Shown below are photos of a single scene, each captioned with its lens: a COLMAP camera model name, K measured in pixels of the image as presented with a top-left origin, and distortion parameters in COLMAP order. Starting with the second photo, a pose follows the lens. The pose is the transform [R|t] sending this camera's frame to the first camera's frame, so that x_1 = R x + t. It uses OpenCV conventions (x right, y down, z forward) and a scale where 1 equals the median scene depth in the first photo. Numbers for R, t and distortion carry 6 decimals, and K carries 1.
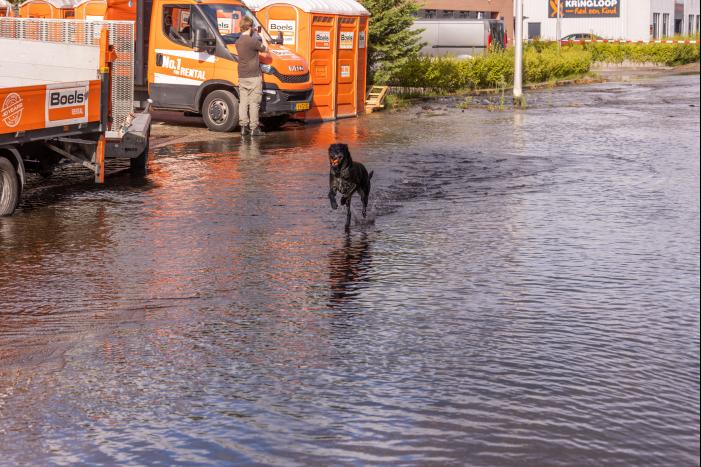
lens RADIAL K [[1592.6, 0, 350.5], [0, 1592.6, 233.5], [0, 0, 1]] dist [0.004144, 0.172760]
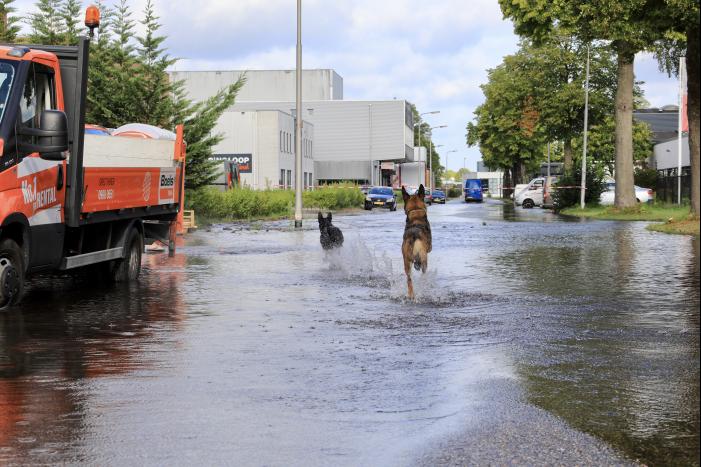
lens RADIAL K [[1462.2, 0, 360.3], [0, 1462.2, 234.1], [0, 0, 1]] dist [0.018104, -0.090082]
pose [[0.965937, -0.007147, 0.258679, -0.148266], [0.031961, 0.995260, -0.091847, 0.026234], [-0.256797, 0.096986, 0.961587, -0.027027]]
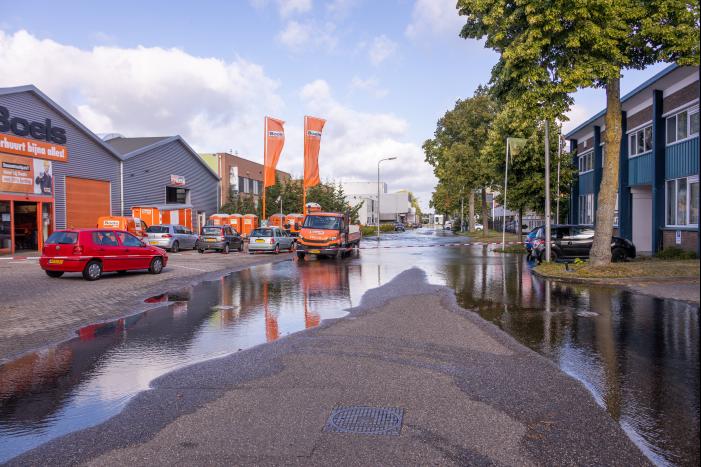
lens RADIAL K [[501.8, 0, 350.5], [0, 501.8, 233.5], [0, 0, 1]] dist [0.021407, 0.009120]
pose [[0.984322, -0.006500, 0.176262, -0.250756], [0.024748, 0.994525, -0.101526, 0.047829], [-0.174637, 0.104297, 0.979094, -0.385950]]
